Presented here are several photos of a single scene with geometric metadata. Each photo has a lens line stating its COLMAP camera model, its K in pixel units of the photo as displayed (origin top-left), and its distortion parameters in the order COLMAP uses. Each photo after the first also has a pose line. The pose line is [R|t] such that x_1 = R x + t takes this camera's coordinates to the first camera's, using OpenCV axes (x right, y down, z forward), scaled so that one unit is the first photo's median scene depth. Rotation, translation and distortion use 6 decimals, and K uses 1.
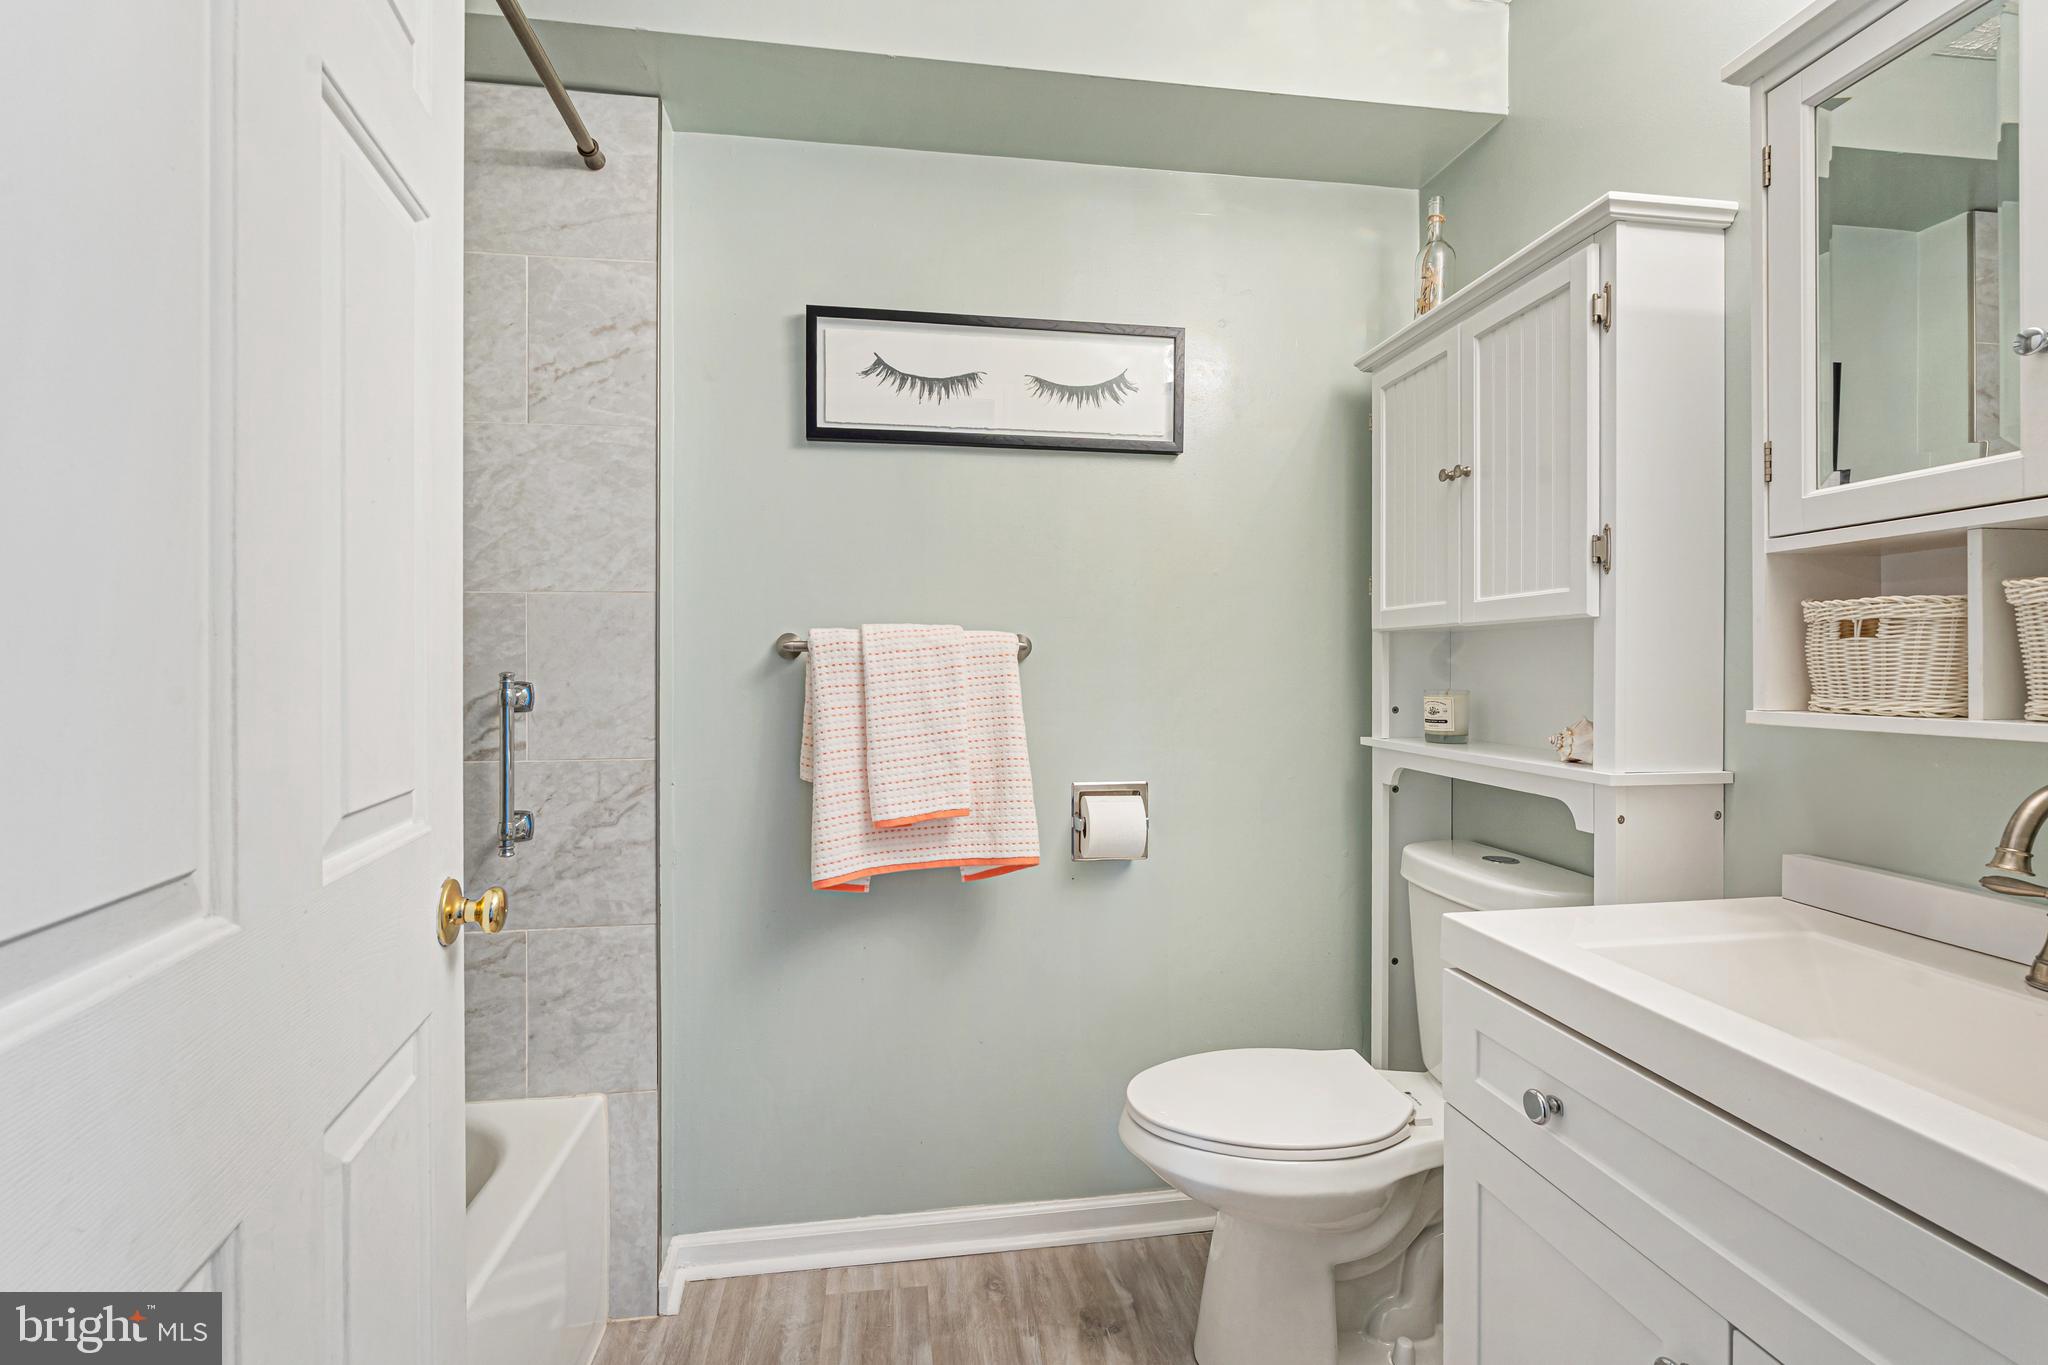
lens RADIAL K [[912.1, 0, 1026.4], [0, 912.1, 664.8], [0, 0, 1]] dist [-0.003858, 0.000040]
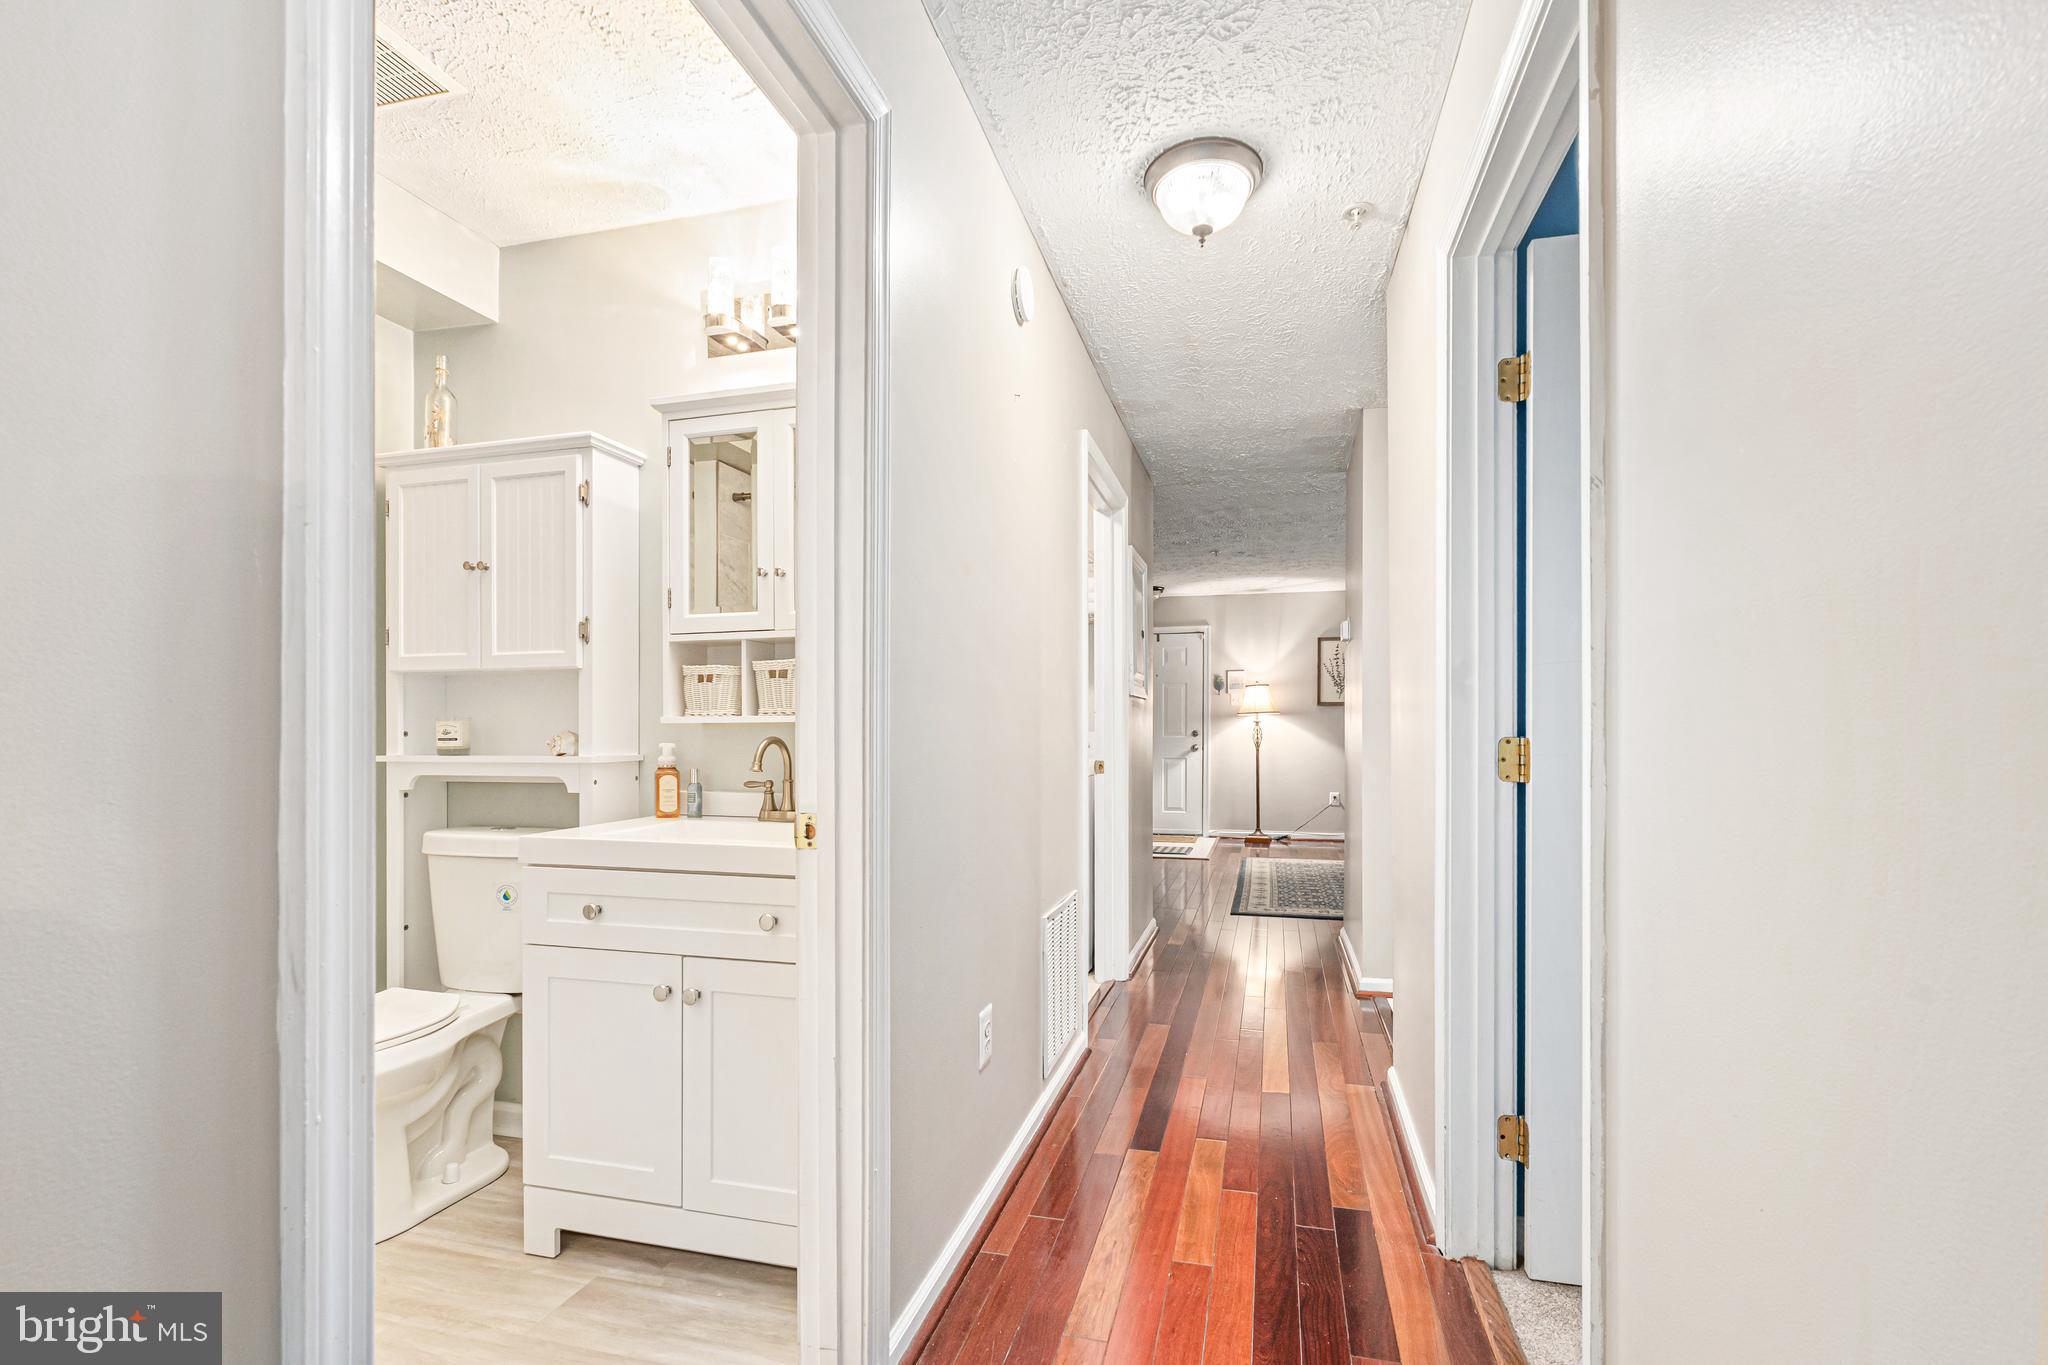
lens RADIAL K [[920.2, 0, 1032.2], [0, 920.2, 724.2], [0, 0, 1]] dist [0.000765, 0.000147]
pose [[0.392266, 0.004685, 0.919840, -0.535412], [0.003230, 0.999974, -0.006471, 0.055930], [-0.919846, 0.005509, 0.392241, -0.397452]]
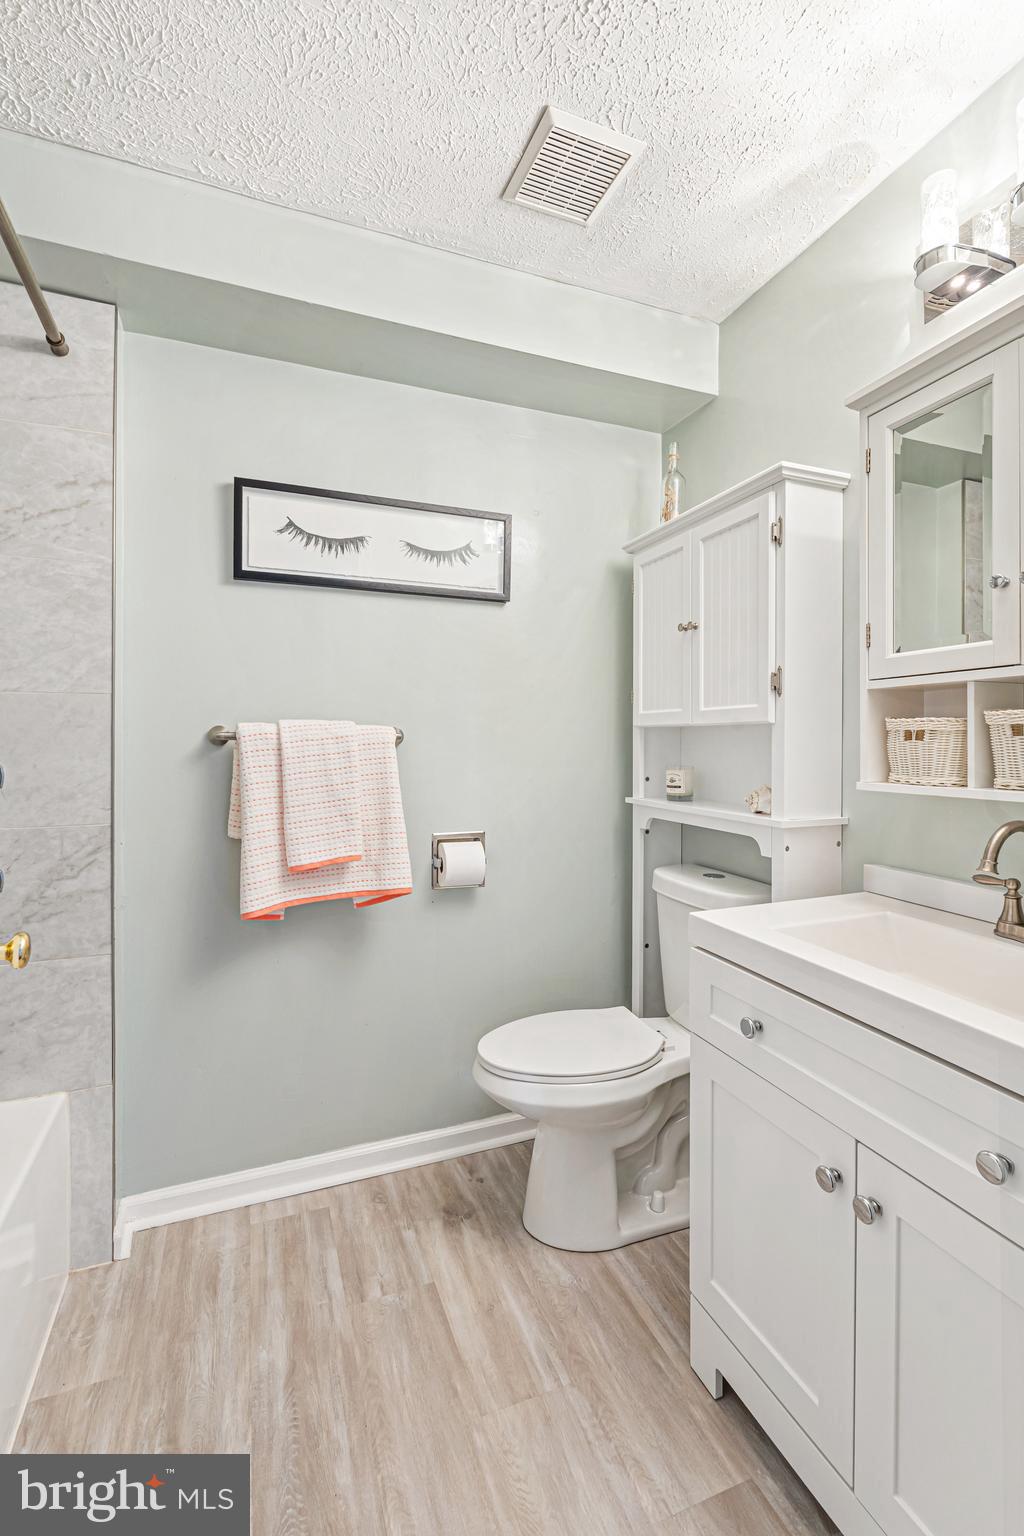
lens RADIAL K [[679.3, 0, 518.1], [0, 679.3, 739.5], [0, 0, 1]] dist [-0.004152, 0.000100]
pose [[0.973657, 0.003507, 0.227990, -0.071083], [-0.003353, 0.999994, -0.001061, -0.016973], [-0.227993, 0.000269, 0.973663, -0.053870]]
